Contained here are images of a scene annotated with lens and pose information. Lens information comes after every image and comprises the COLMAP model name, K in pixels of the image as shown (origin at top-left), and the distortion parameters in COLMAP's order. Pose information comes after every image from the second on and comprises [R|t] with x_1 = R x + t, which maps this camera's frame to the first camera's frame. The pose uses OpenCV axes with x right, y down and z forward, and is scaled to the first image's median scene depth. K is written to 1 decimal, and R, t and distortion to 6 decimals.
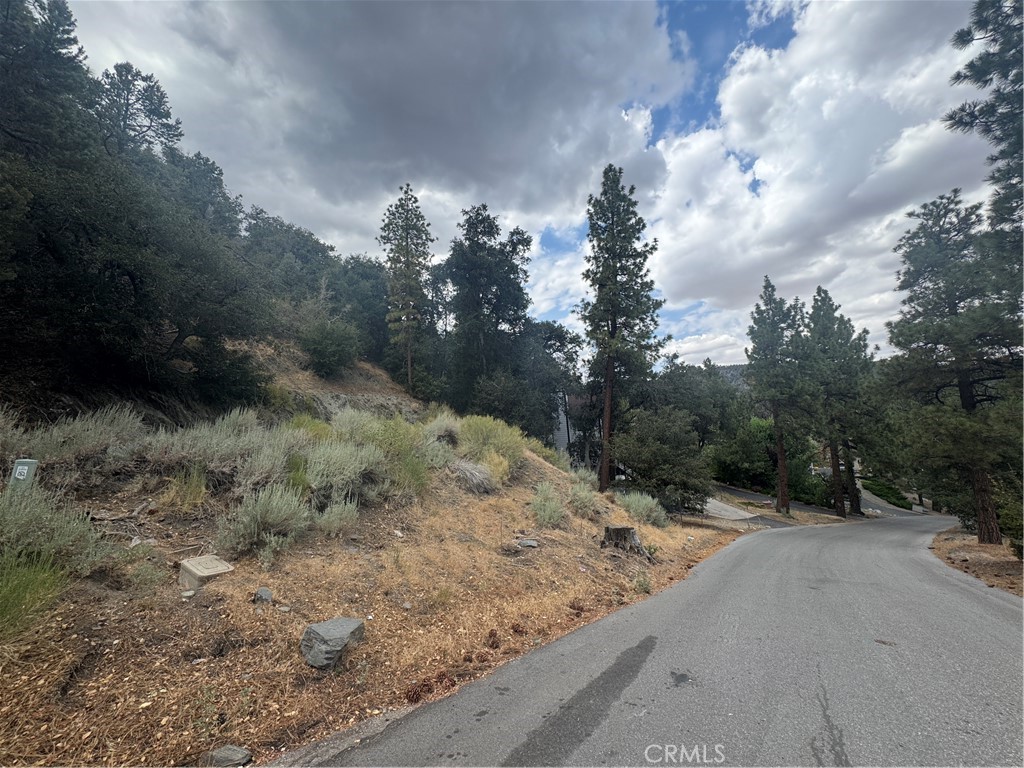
lens RADIAL K [[407.7, 0, 512.0], [0, 407.7, 384.0], [0, 0, 1]] dist [-0.001618, 0.000088]
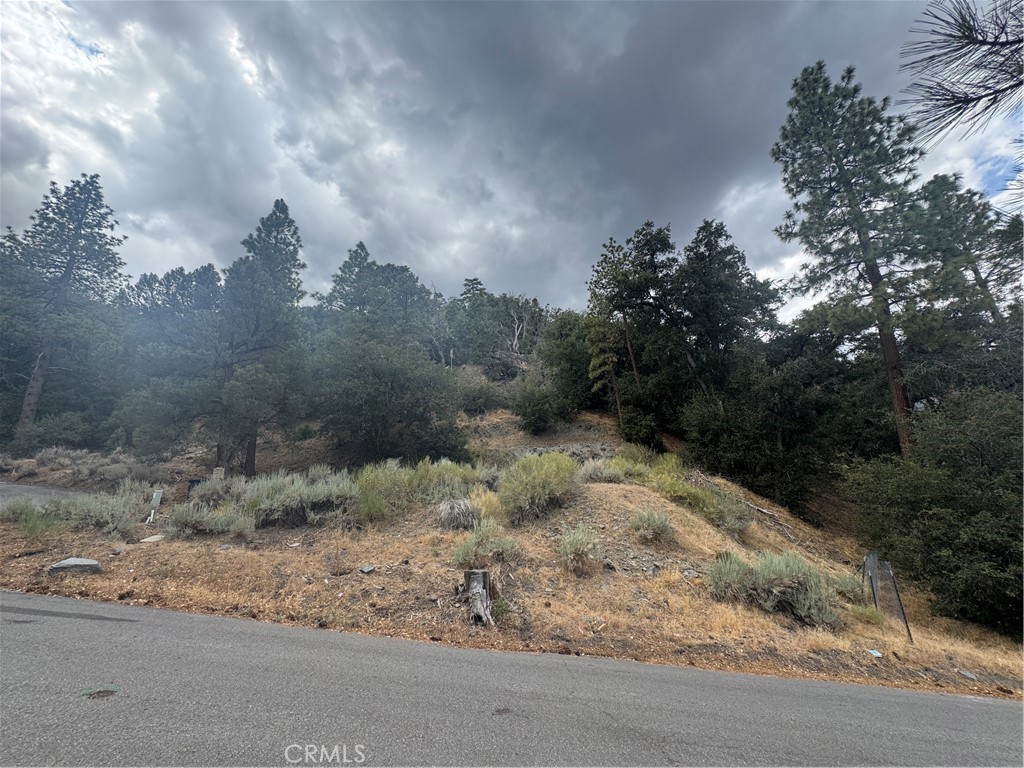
lens RADIAL K [[407.7, 0, 512.0], [0, 407.7, 384.0], [0, 0, 1]] dist [-0.001618, 0.000088]
pose [[0.597065, -0.241476, -0.764986, 0.432328], [0.136161, 0.970287, -0.200009, 0.068937], [0.790553, 0.015257, 0.612204, 0.230794]]
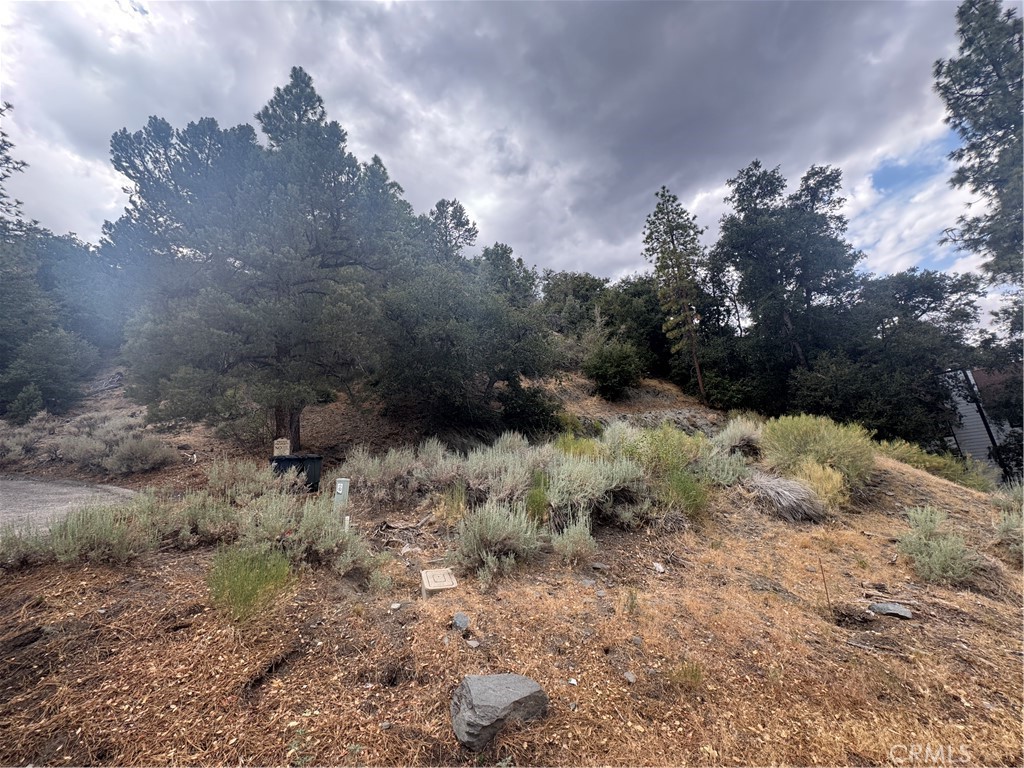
lens RADIAL K [[407.7, 0, 512.0], [0, 407.7, 384.0], [0, 0, 1]] dist [-0.001618, 0.000088]
pose [[0.738497, -0.177901, -0.650364, 0.027430], [0.140963, 0.983986, -0.109095, 0.020698], [0.659357, -0.011111, 0.751748, 0.072193]]
